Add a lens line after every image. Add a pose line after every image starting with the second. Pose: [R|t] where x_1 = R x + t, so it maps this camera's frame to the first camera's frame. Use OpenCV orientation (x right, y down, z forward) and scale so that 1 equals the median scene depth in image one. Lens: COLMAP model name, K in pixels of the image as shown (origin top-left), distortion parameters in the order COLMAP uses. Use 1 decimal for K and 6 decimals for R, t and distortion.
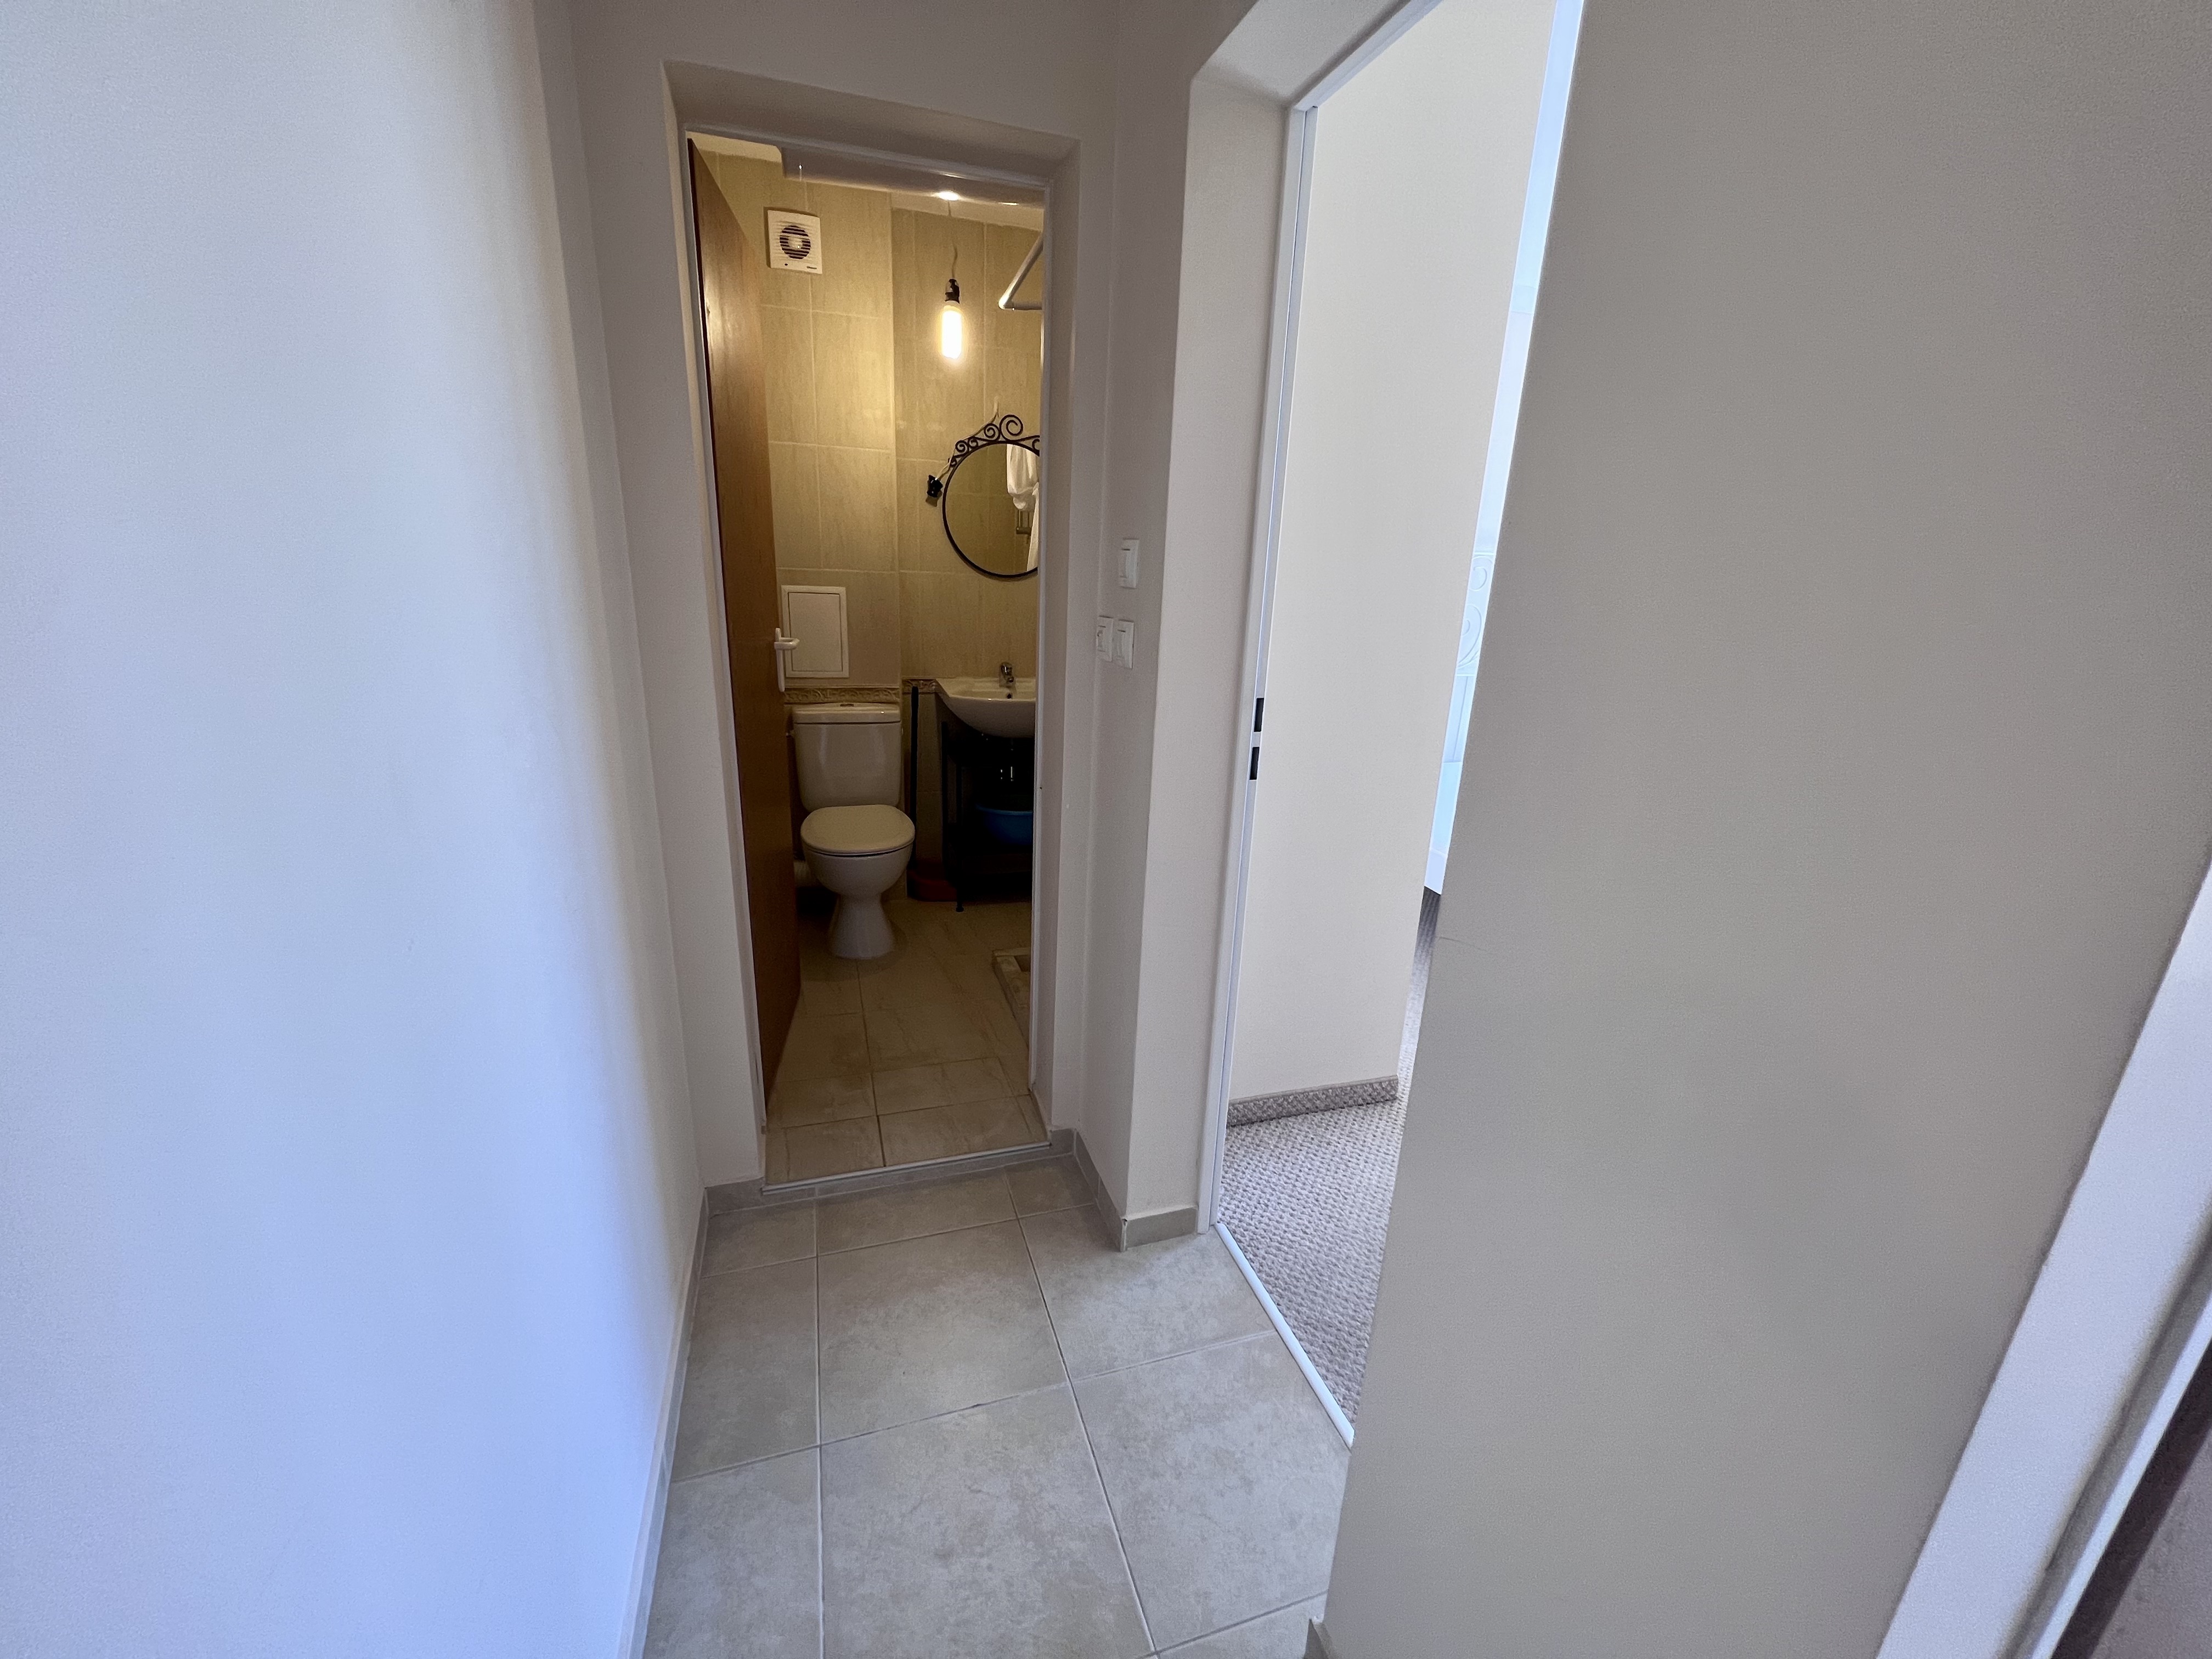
lens RADIAL K [[888.7, 0, 1106.1], [0, 888.7, 829.0], [0, 0, 1]] dist [-0.003493, 0.001312]
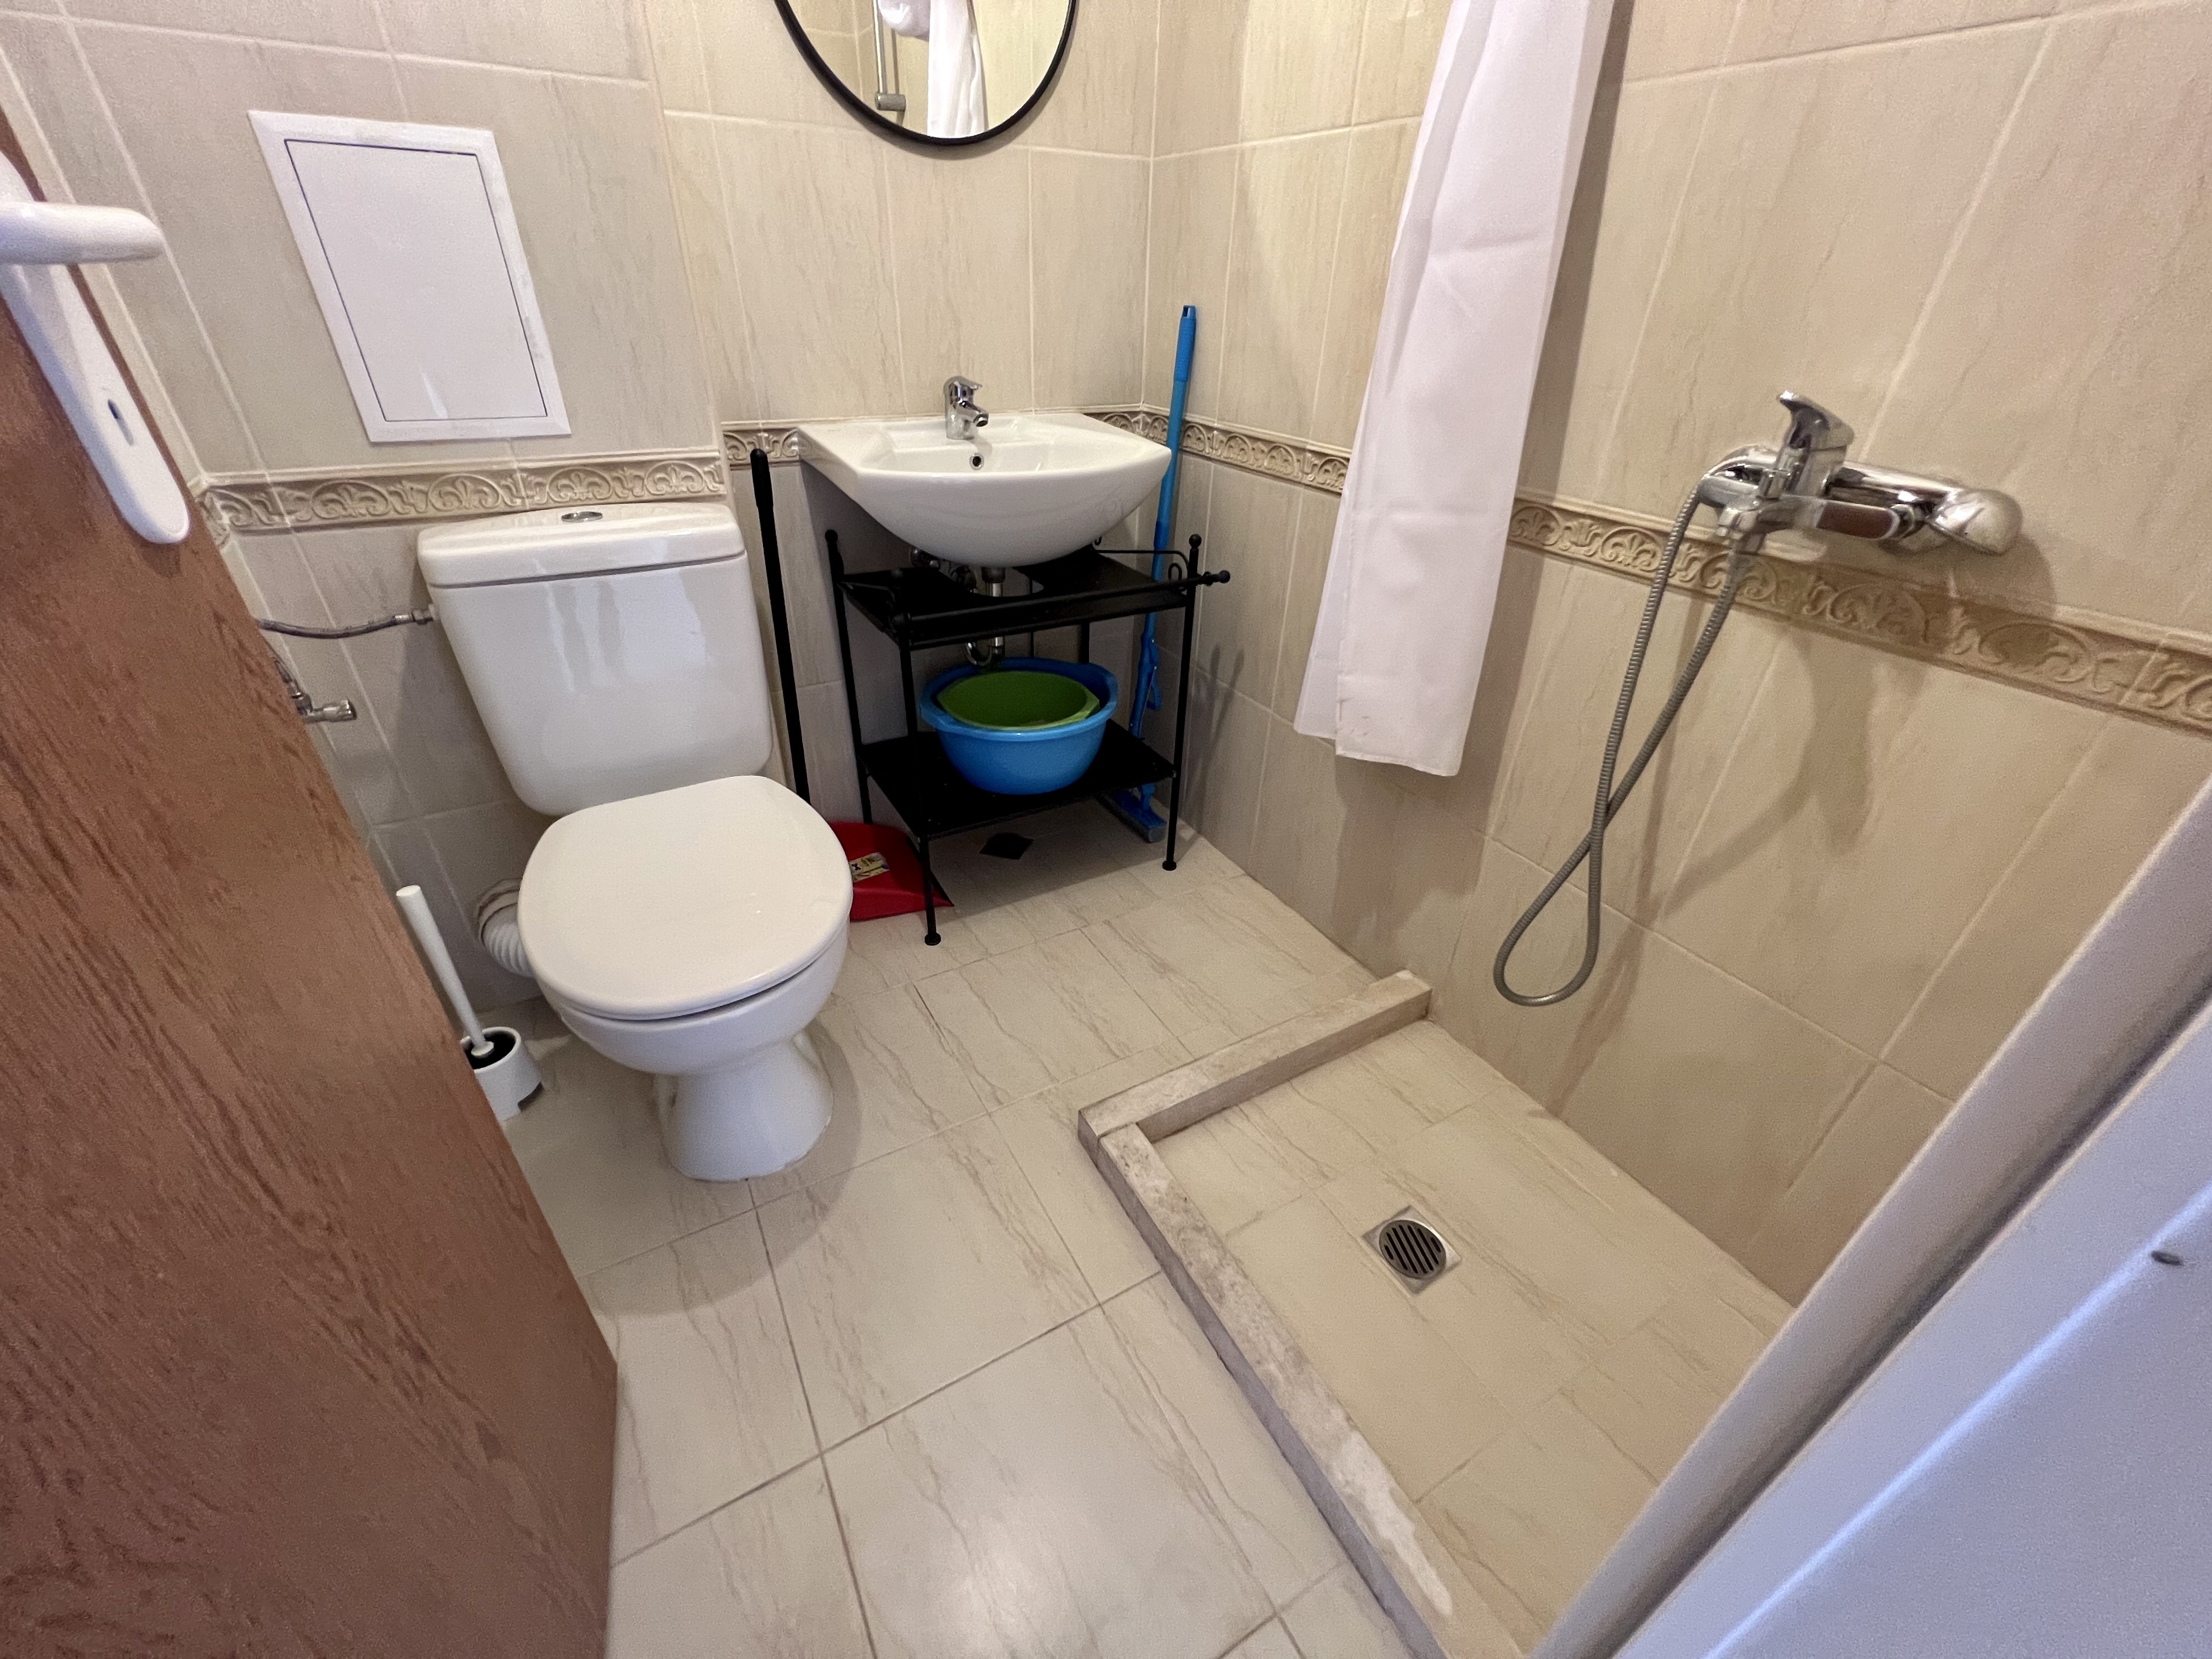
lens RADIAL K [[888.7, 0, 1105.6], [0, 888.7, 827.8], [0, 0, 1]] dist [-0.003493, 0.001312]
pose [[0.978733, -0.120433, 0.166068, -0.149790], [0.071858, 0.959514, 0.272340, -0.095527], [-0.192143, -0.254615, 0.947762, 0.553250]]
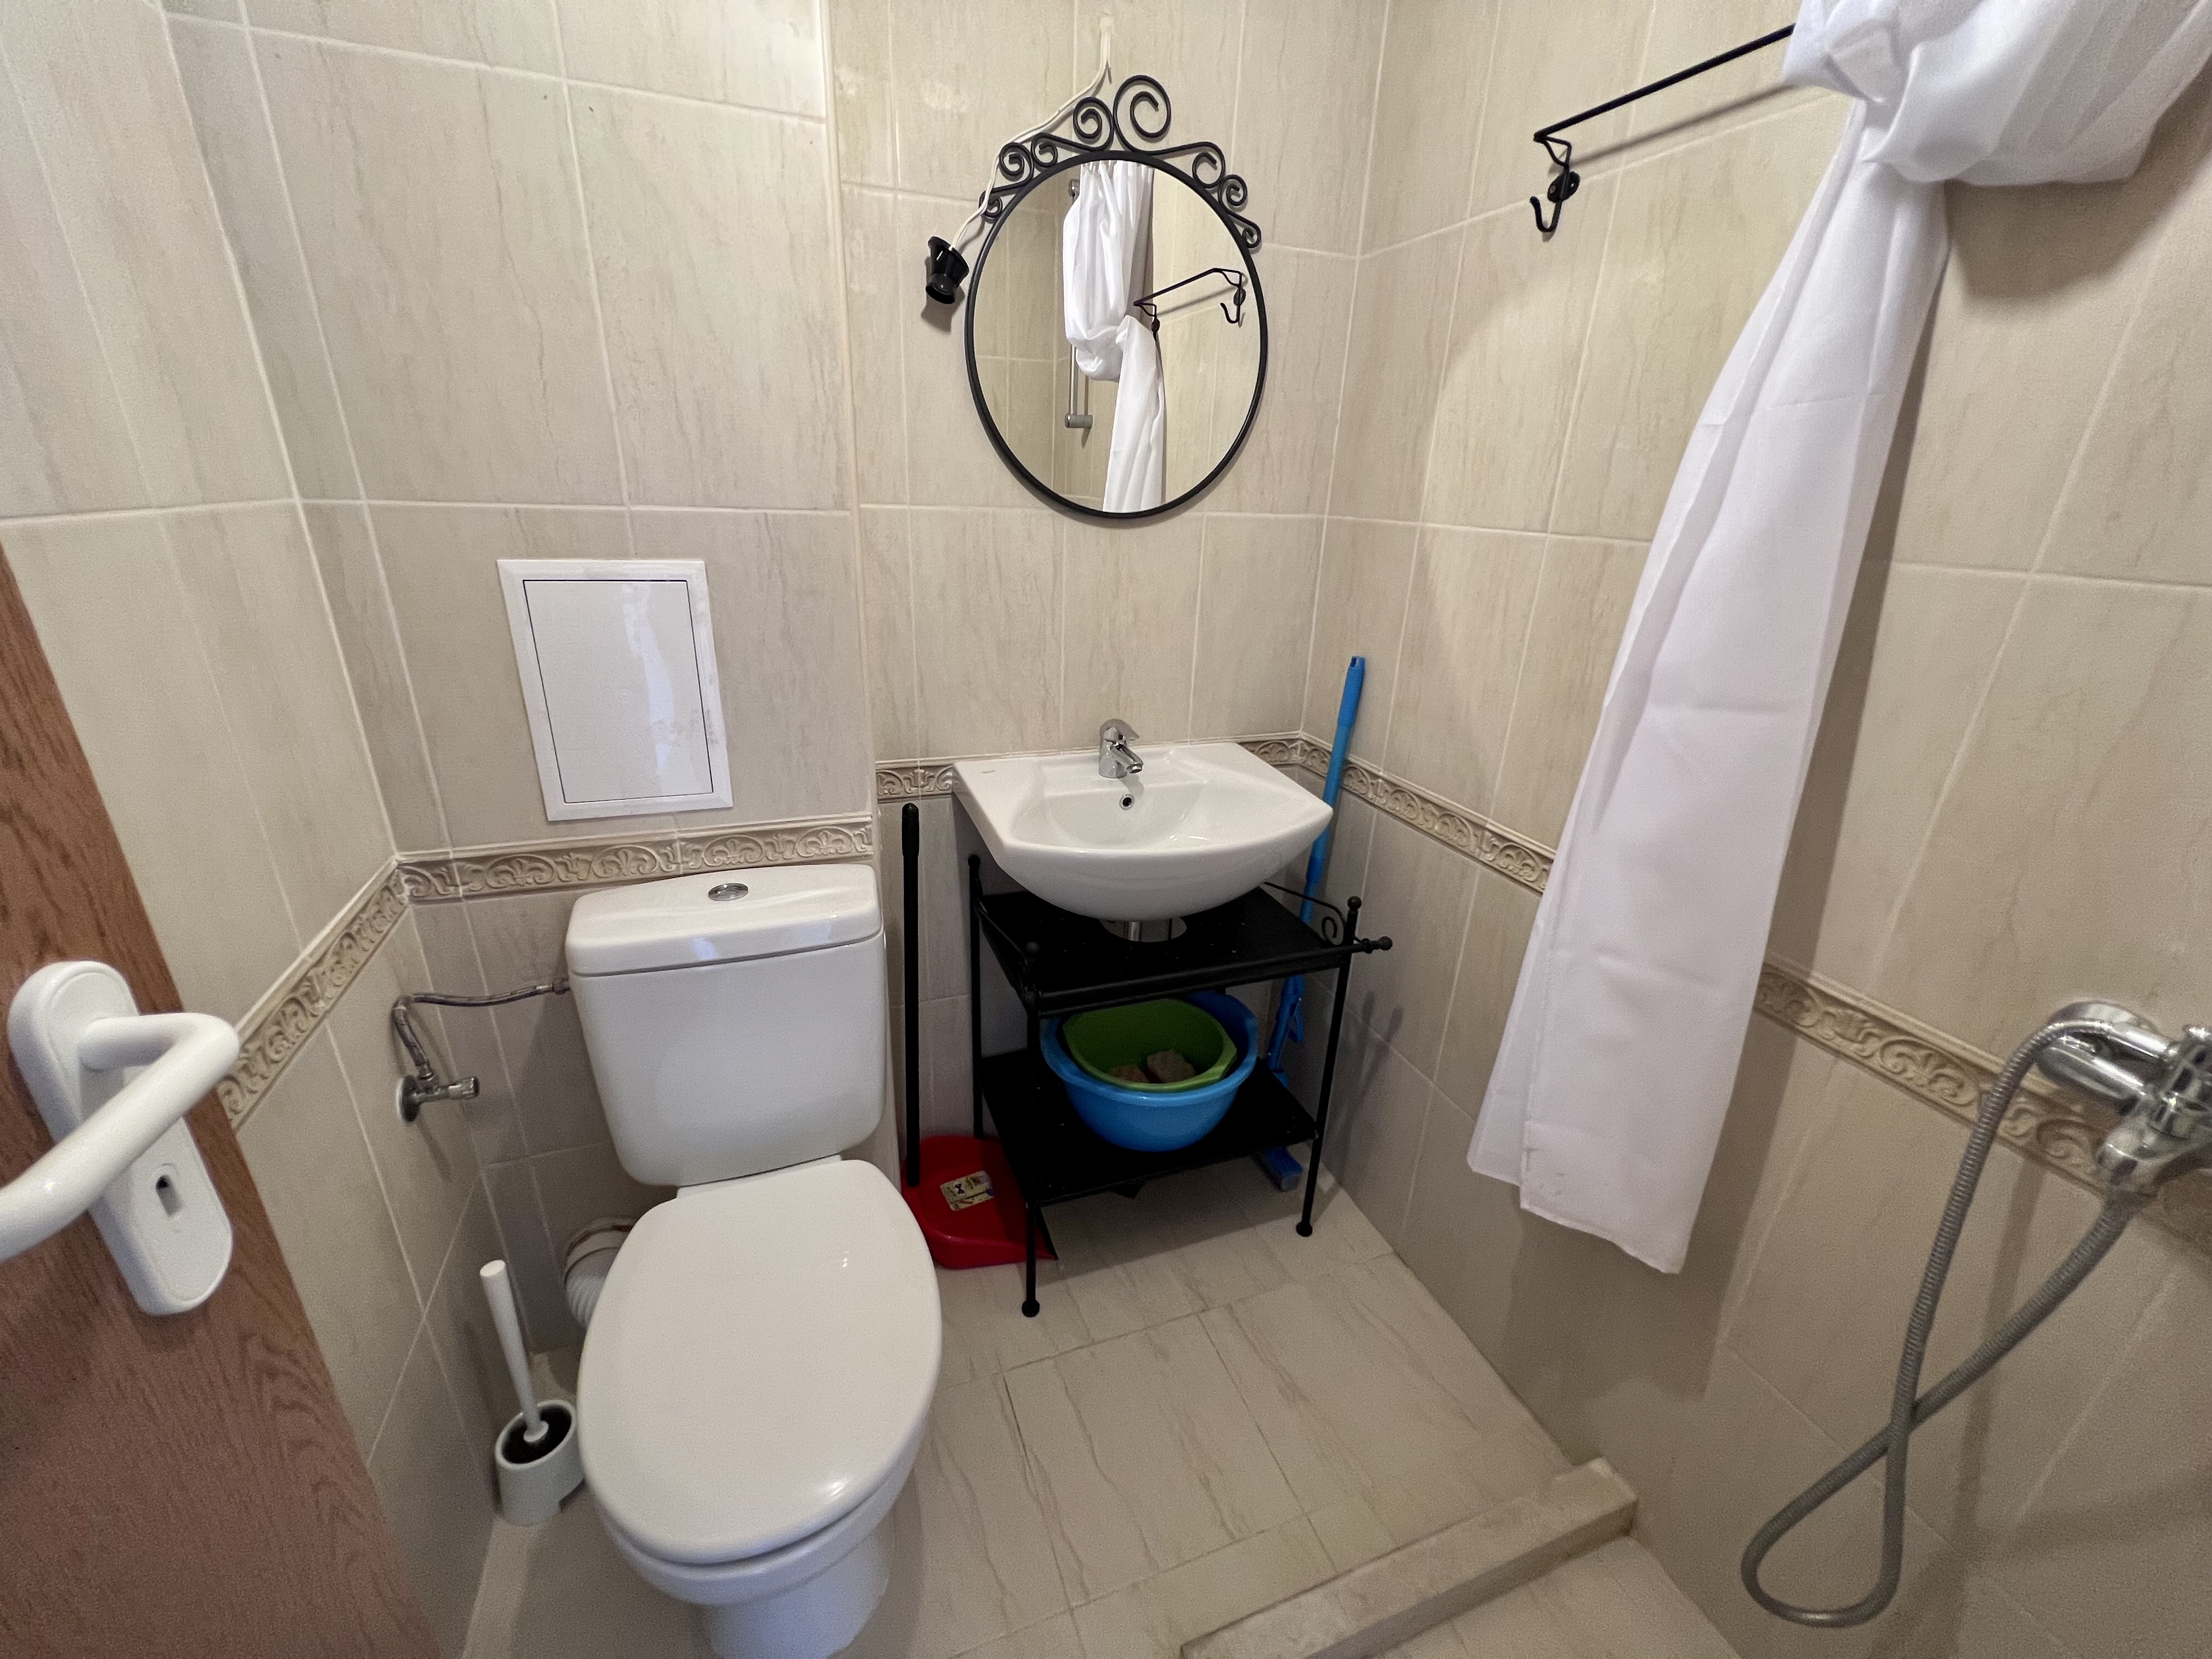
lens RADIAL K [[888.7, 0, 1105.1], [0, 888.7, 824.9], [0, 0, 1]] dist [-0.003493, 0.001312]
pose [[0.999061, -0.020206, 0.038322, -0.144287], [0.016988, 0.996445, 0.082518, -0.183934], [-0.039853, -0.081790, 0.995852, 0.604552]]
